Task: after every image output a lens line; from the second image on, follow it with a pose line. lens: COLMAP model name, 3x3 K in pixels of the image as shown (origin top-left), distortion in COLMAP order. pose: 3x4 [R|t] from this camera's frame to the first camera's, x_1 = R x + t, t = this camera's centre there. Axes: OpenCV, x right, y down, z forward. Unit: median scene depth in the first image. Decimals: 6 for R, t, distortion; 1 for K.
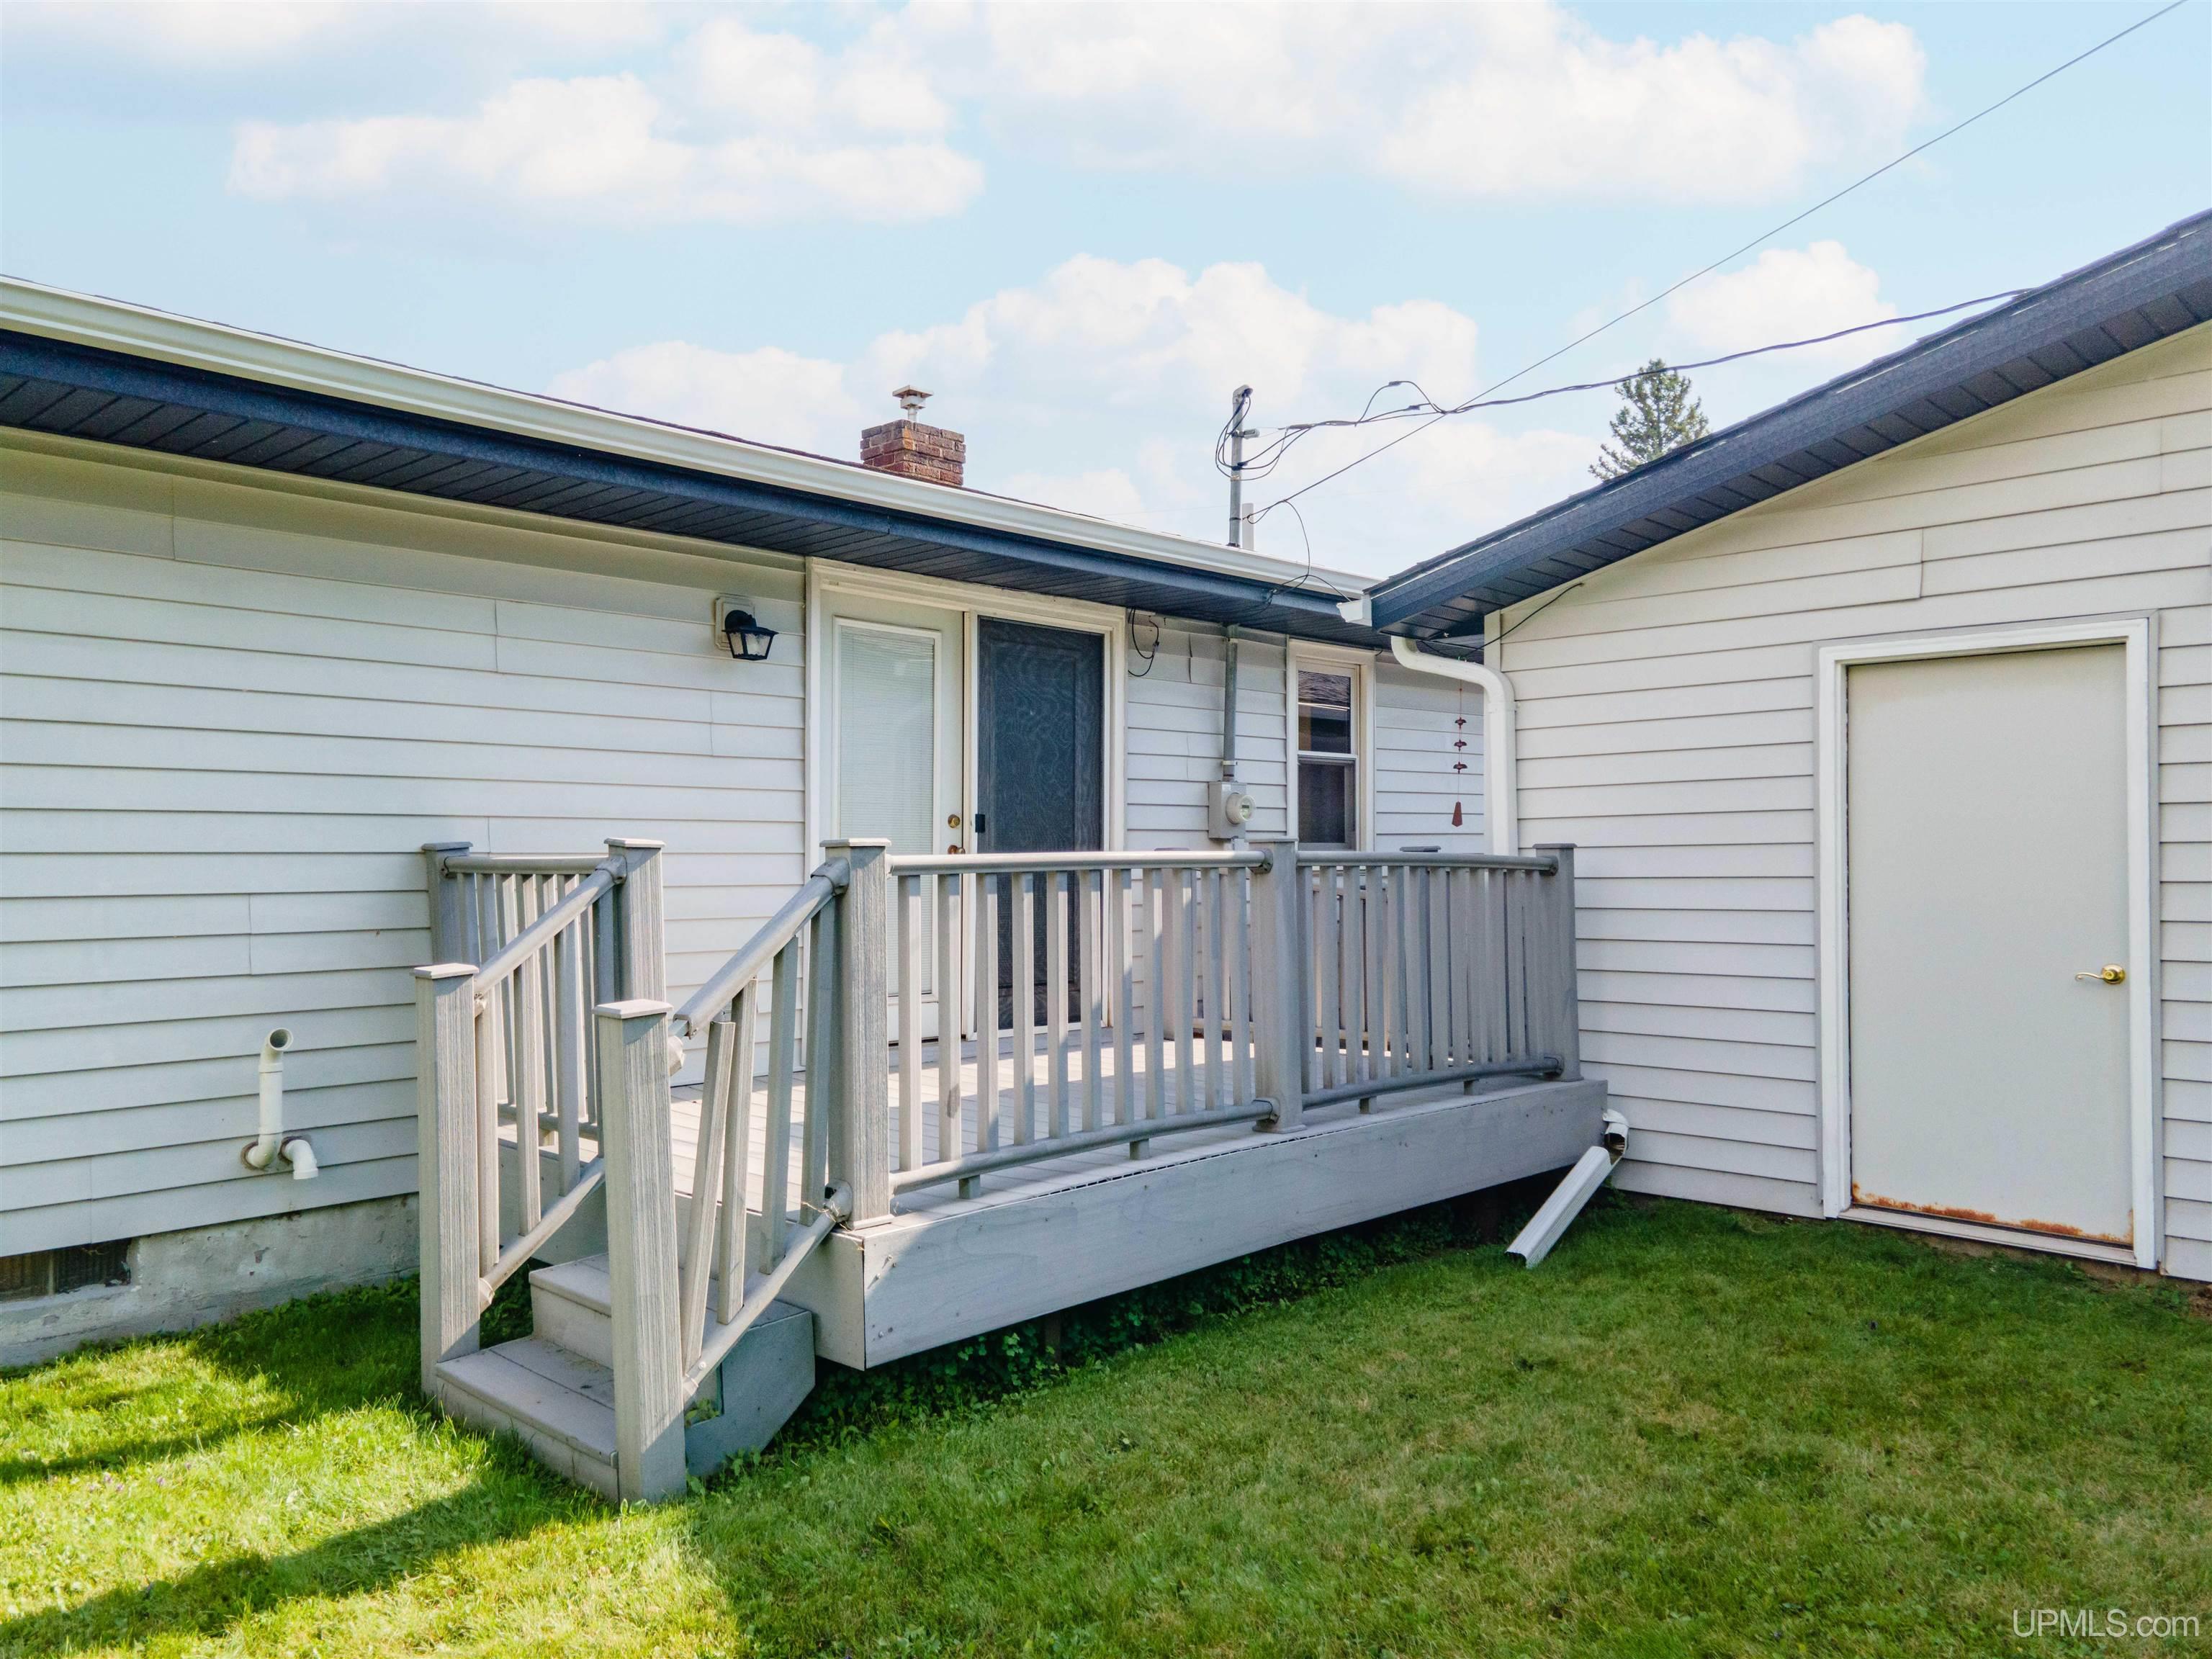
lens RADIAL K [[1621.6, 0, 1117.3], [0, 1621.6, 834.8], [0, 0, 1]] dist [0.042940, 0.000297]
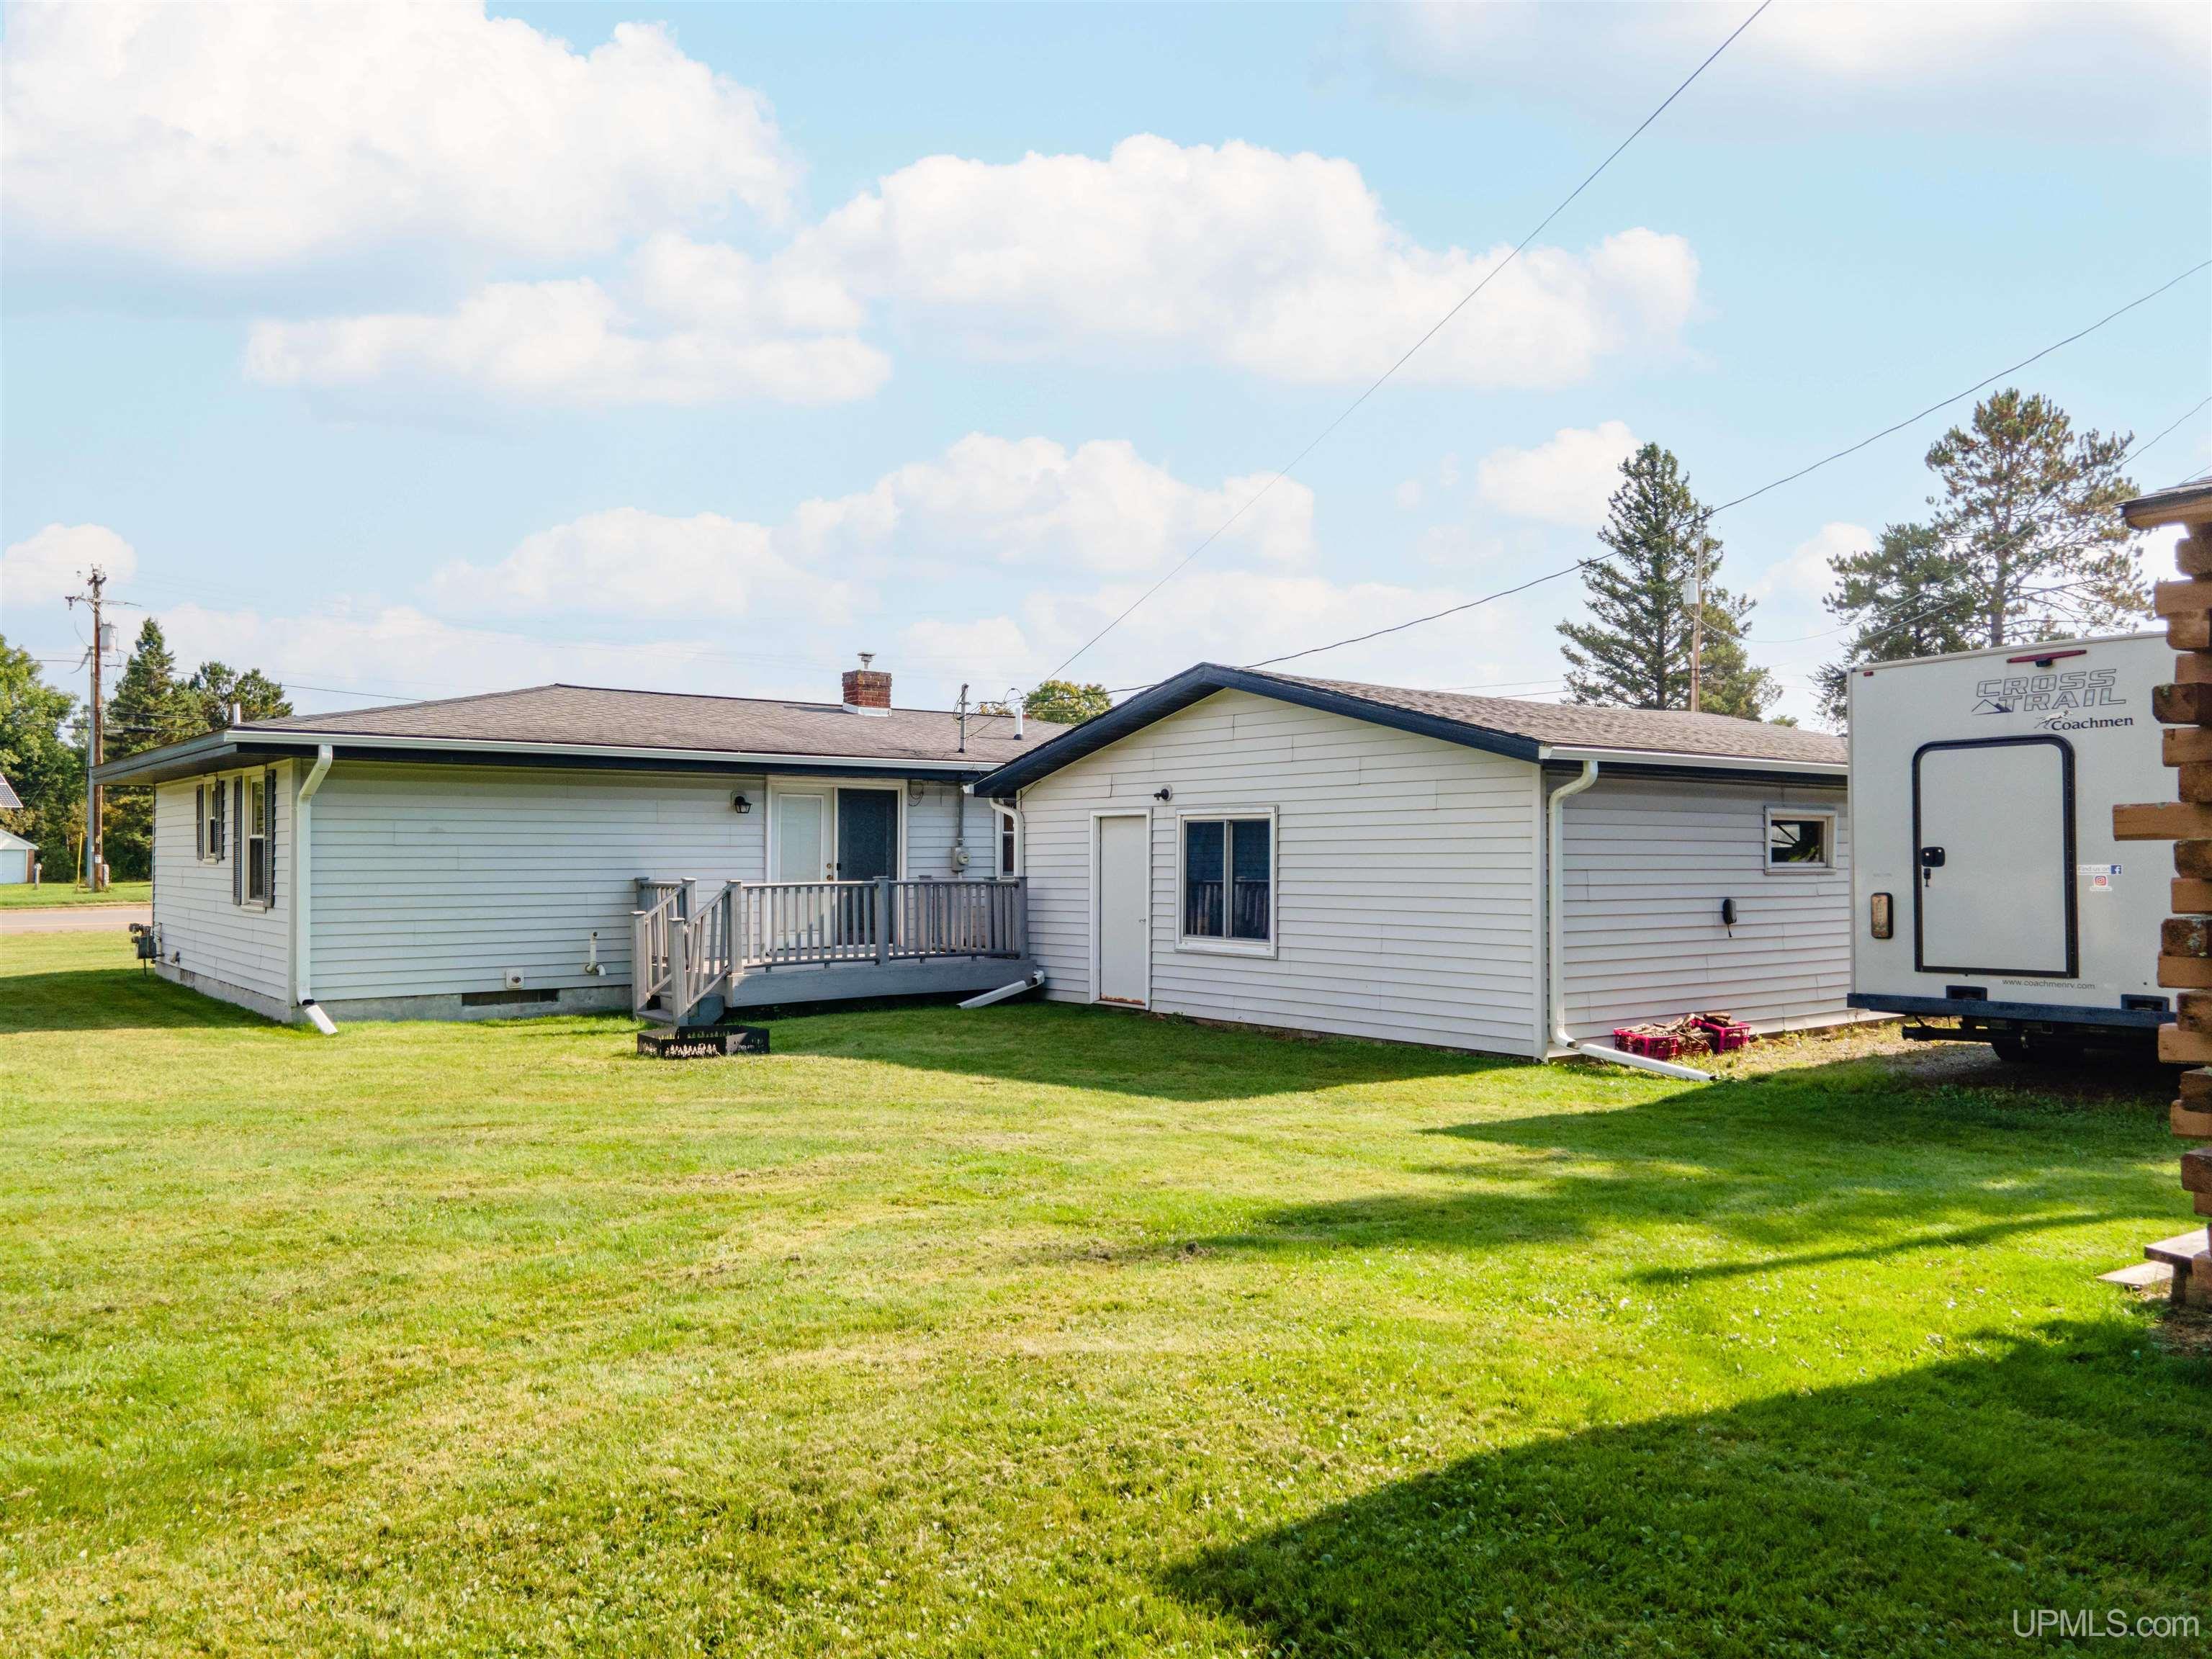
lens RADIAL K [[1608.7, 0, 1106.0], [0, 1608.7, 829.5], [0, 0, 1]] dist [0.048796, 0.000288]
pose [[0.990545, -0.001079, -0.137182, 0.822885], [0.000781, 0.999997, -0.002230, -0.071574], [0.137184, 0.002102, 0.990543, -1.793308]]
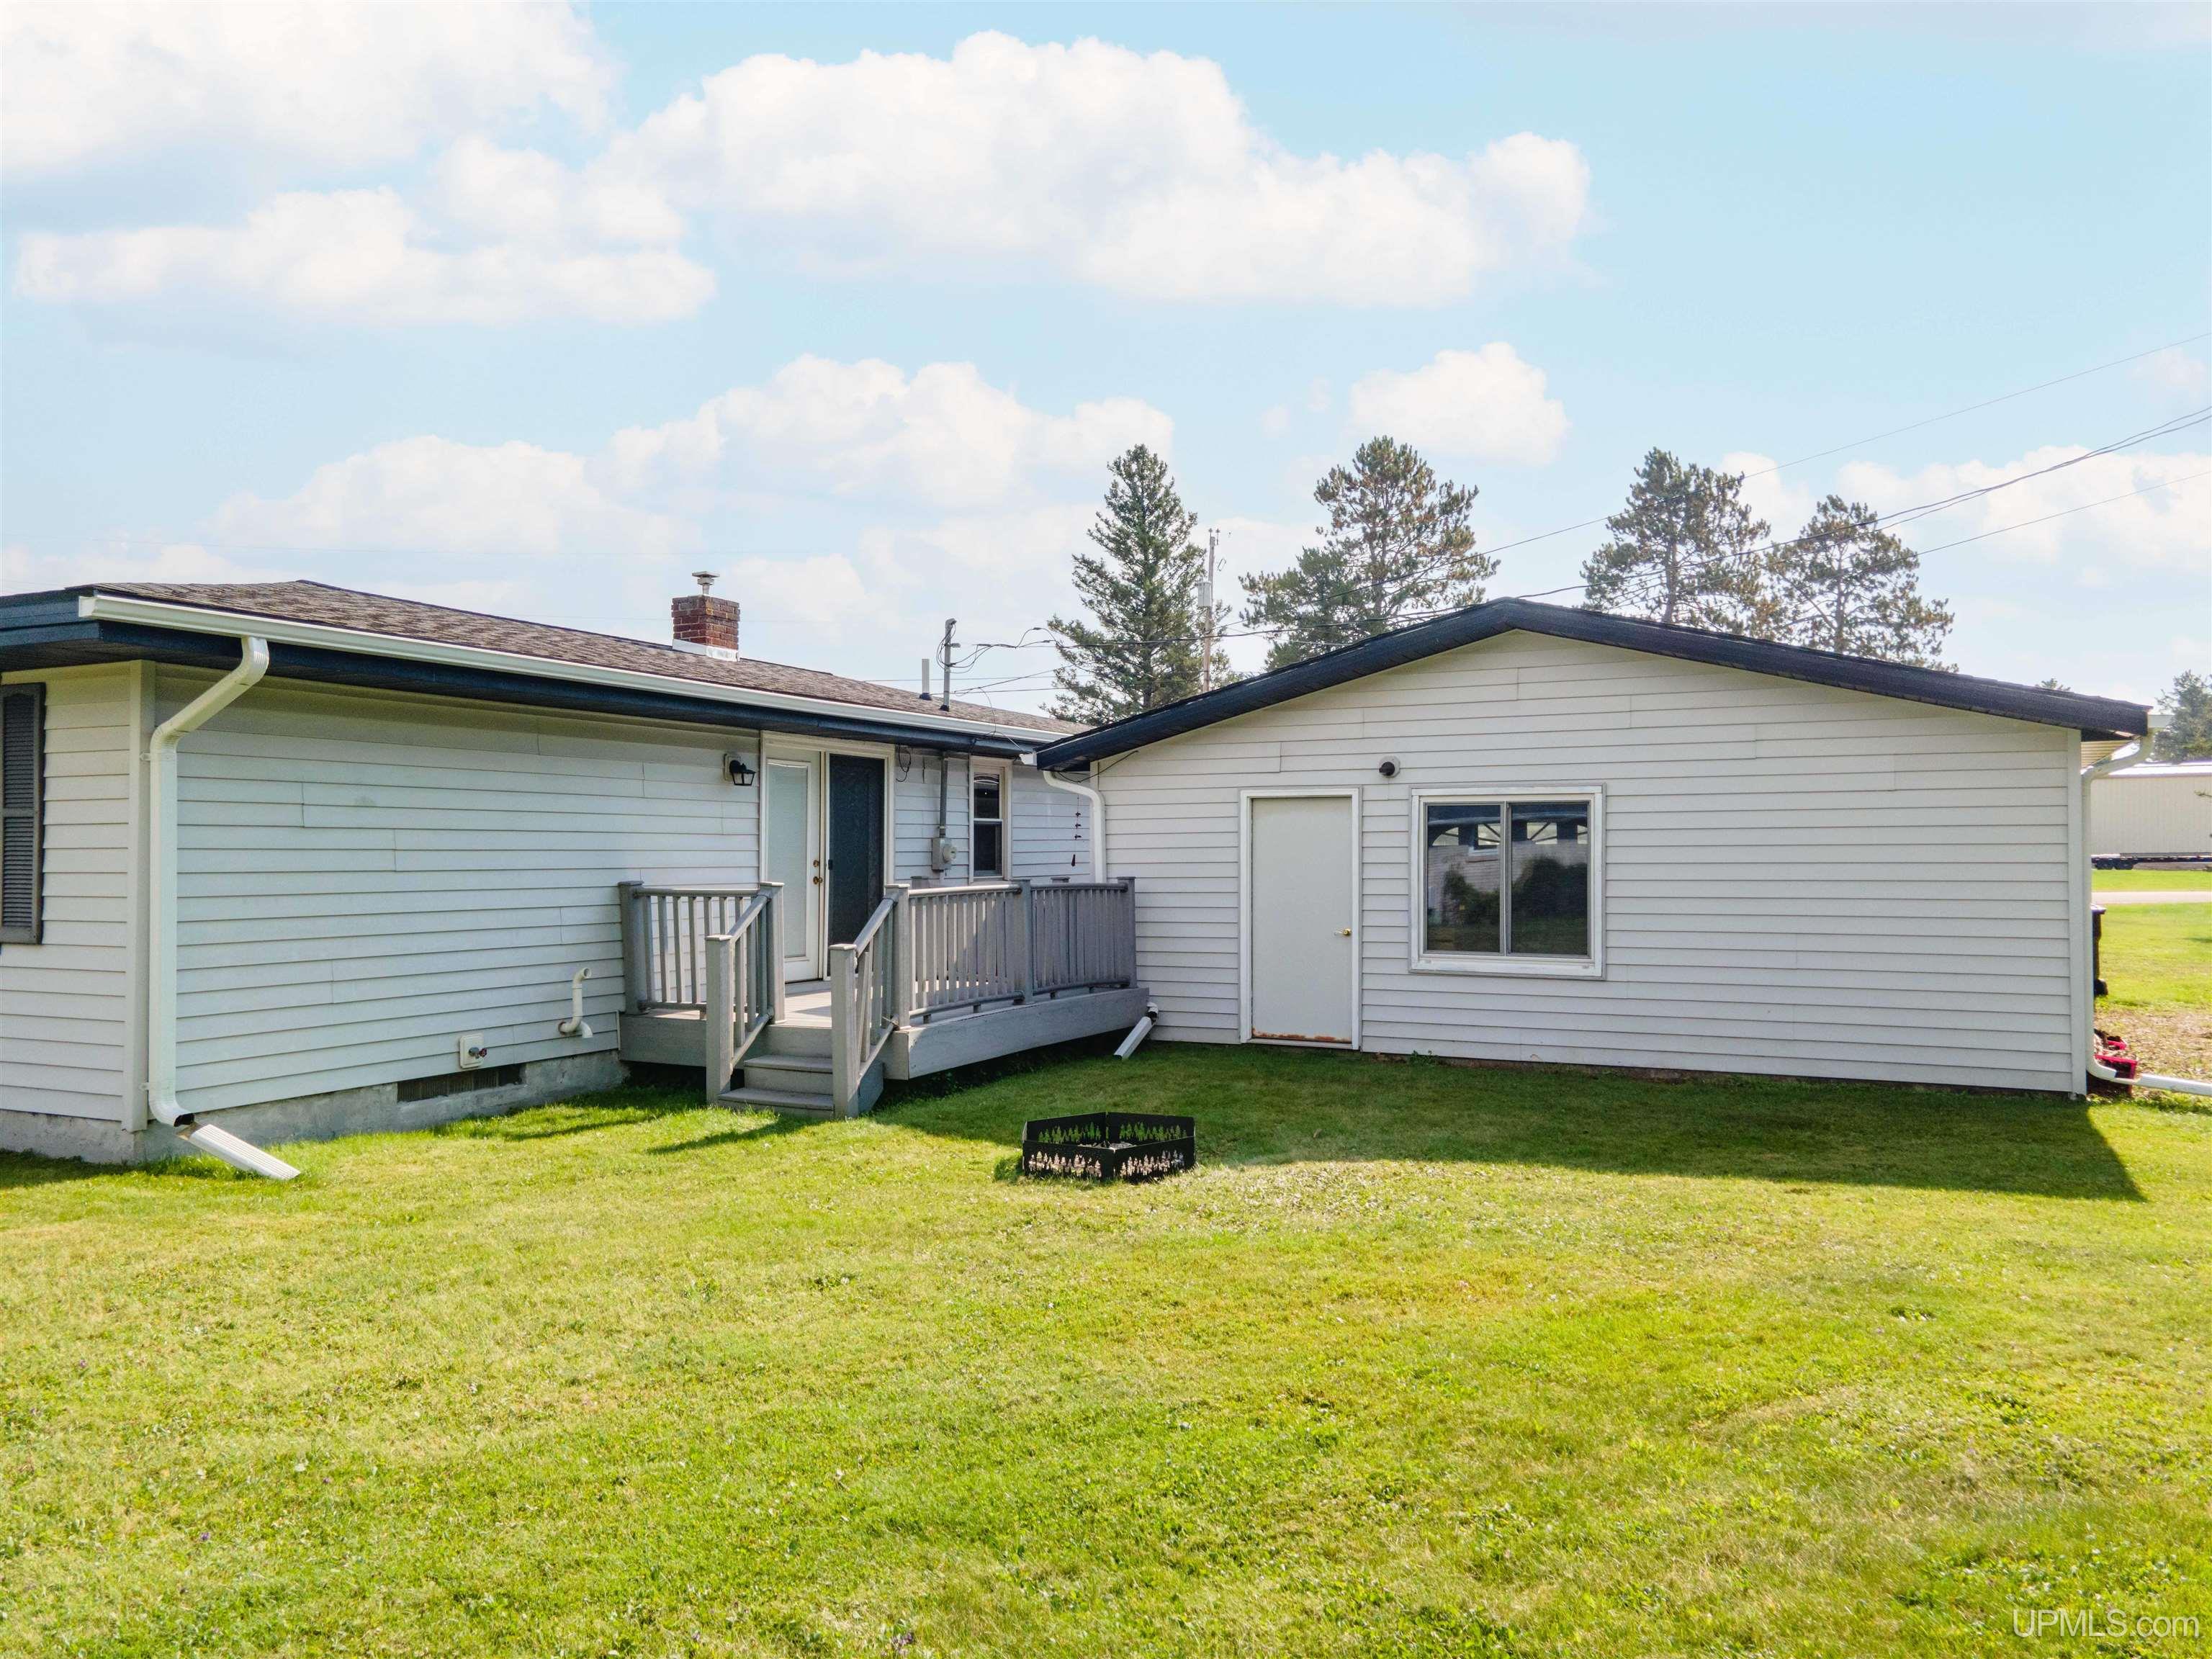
lens RADIAL K [[1608.7, 0, 1106.0], [0, 1608.7, 829.5], [0, 0, 1]] dist [0.048796, 0.000288]
pose [[0.954199, 0.005732, 0.299119, -0.389441], [-0.005181, 0.999983, -0.002635, -0.051380], [-0.299129, 0.000964, 0.954212, -1.006478]]
